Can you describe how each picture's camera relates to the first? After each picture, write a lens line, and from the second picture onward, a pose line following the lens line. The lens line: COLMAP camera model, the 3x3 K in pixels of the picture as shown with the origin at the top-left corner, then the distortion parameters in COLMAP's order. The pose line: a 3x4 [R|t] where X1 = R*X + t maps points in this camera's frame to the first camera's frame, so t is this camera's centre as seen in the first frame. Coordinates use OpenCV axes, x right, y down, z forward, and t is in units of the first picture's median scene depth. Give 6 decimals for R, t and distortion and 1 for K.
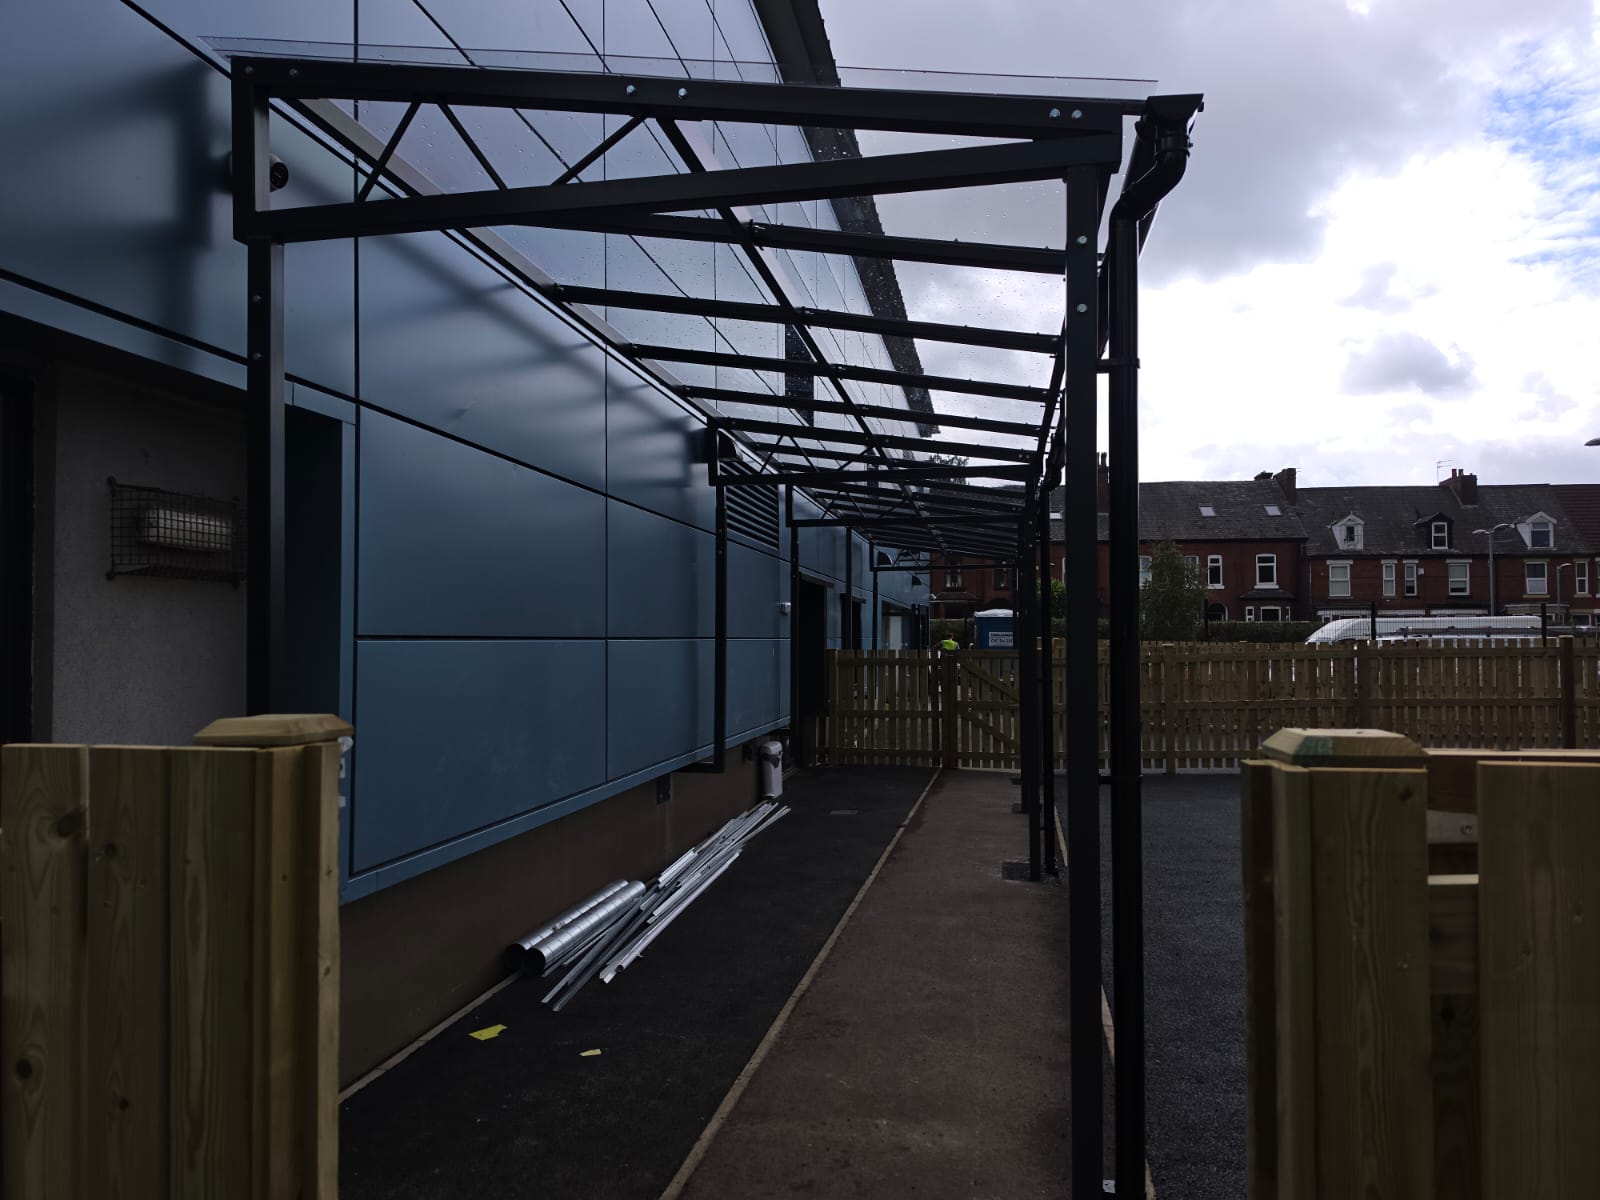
lens RADIAL K [[1118.1, 0, 800.0], [0, 1118.1, 600.0], [0, 0, 1]] dist [0.181825, -0.308502]
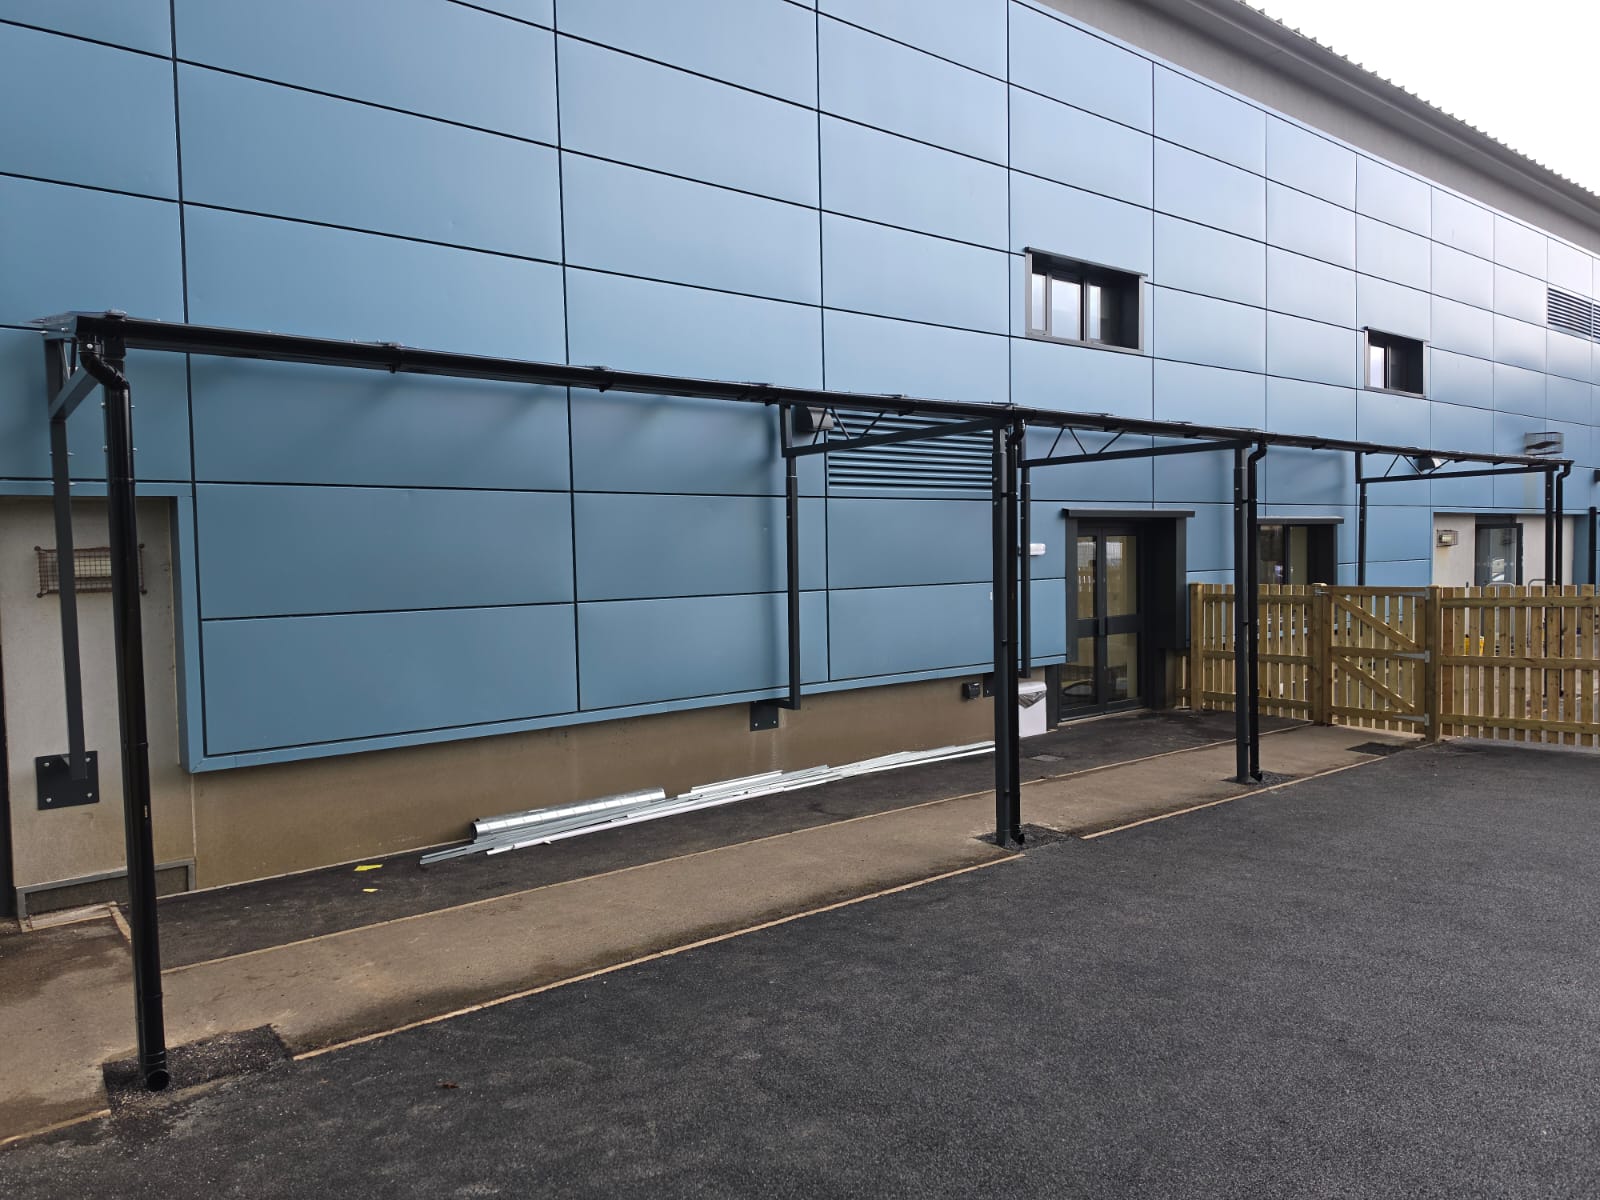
lens RADIAL K [[1111.8, 0, 800.0], [0, 1111.8, 600.0], [0, 0, 1]] dist [-0.004401, -0.002962]
pose [[0.747311, 0.005482, -0.664452, 1.155816], [0.047169, 0.997006, 0.061277, -0.047605], [0.662798, -0.077134, 0.744815, 0.296549]]
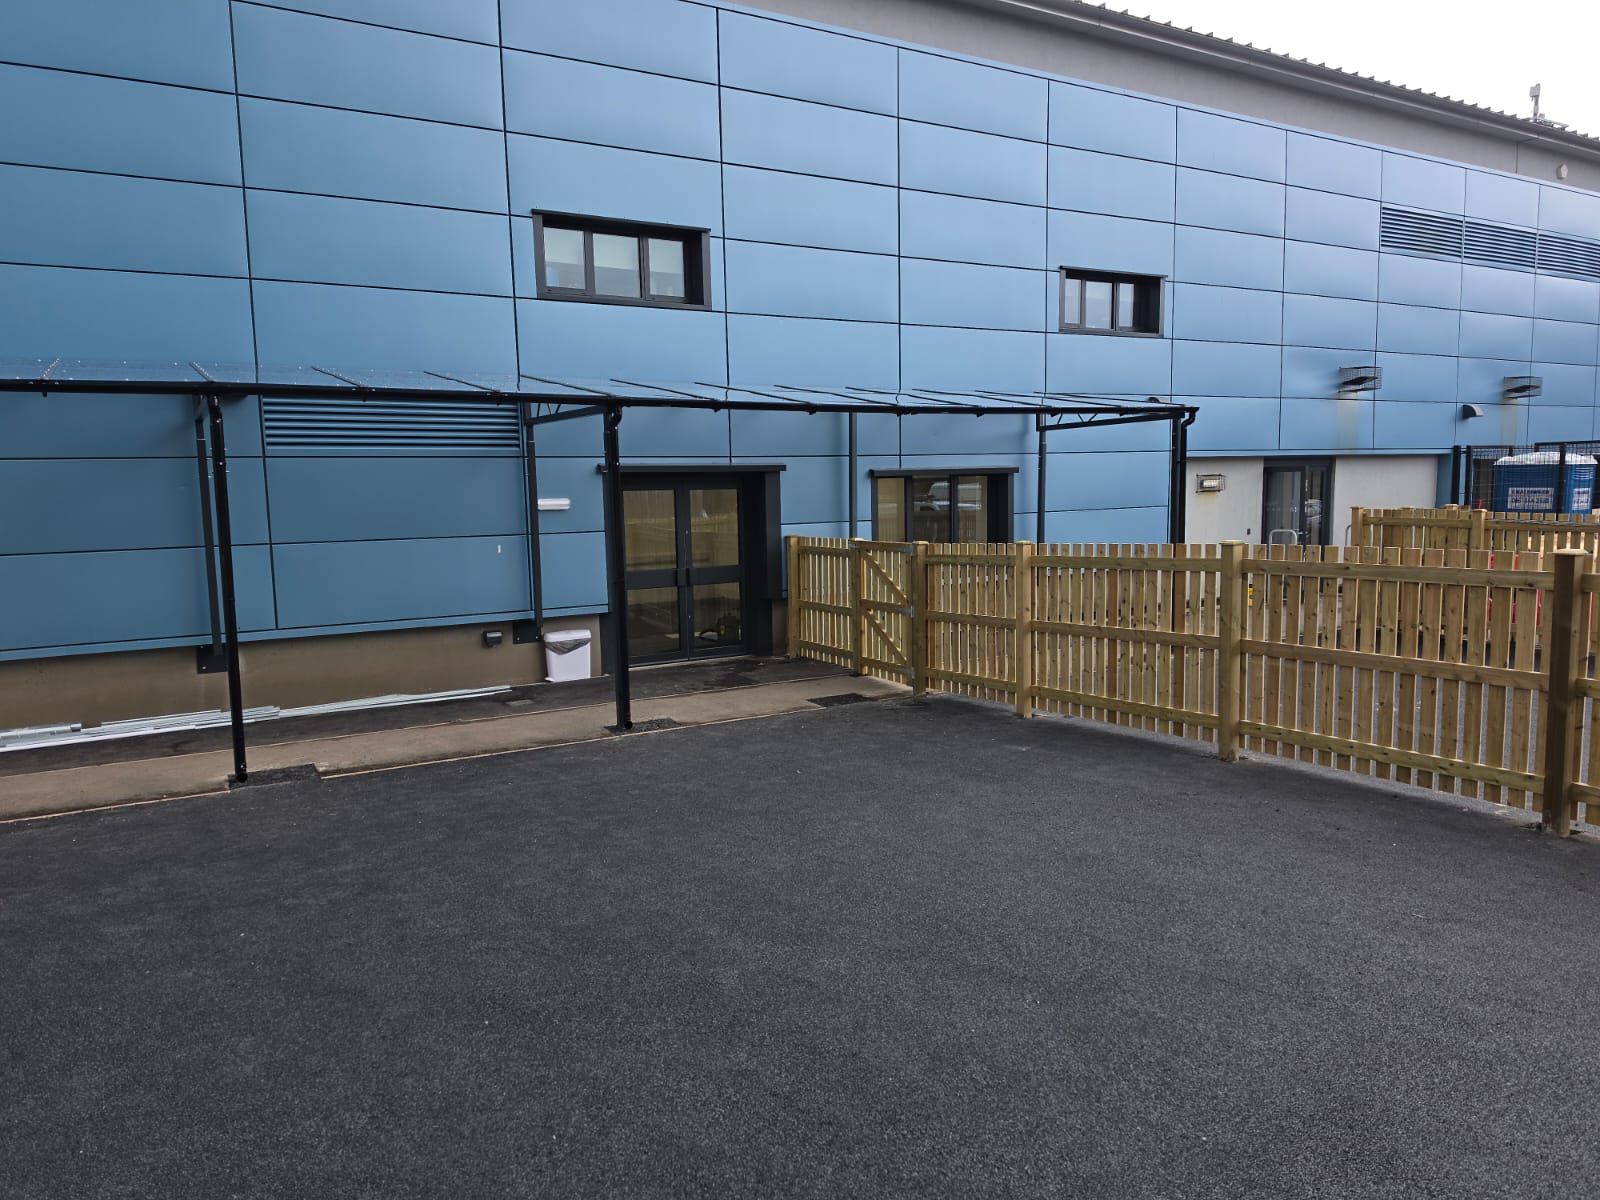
lens RADIAL K [[1118.1, 0, 800.0], [0, 1118.1, 600.0], [0, 0, 1]] dist [0.181825, -0.308502]
pose [[0.661642, 0.052242, -0.747998, 2.209157], [0.050005, 0.992275, 0.113535, -0.033407], [0.748151, -0.112523, 0.653918, 1.134111]]
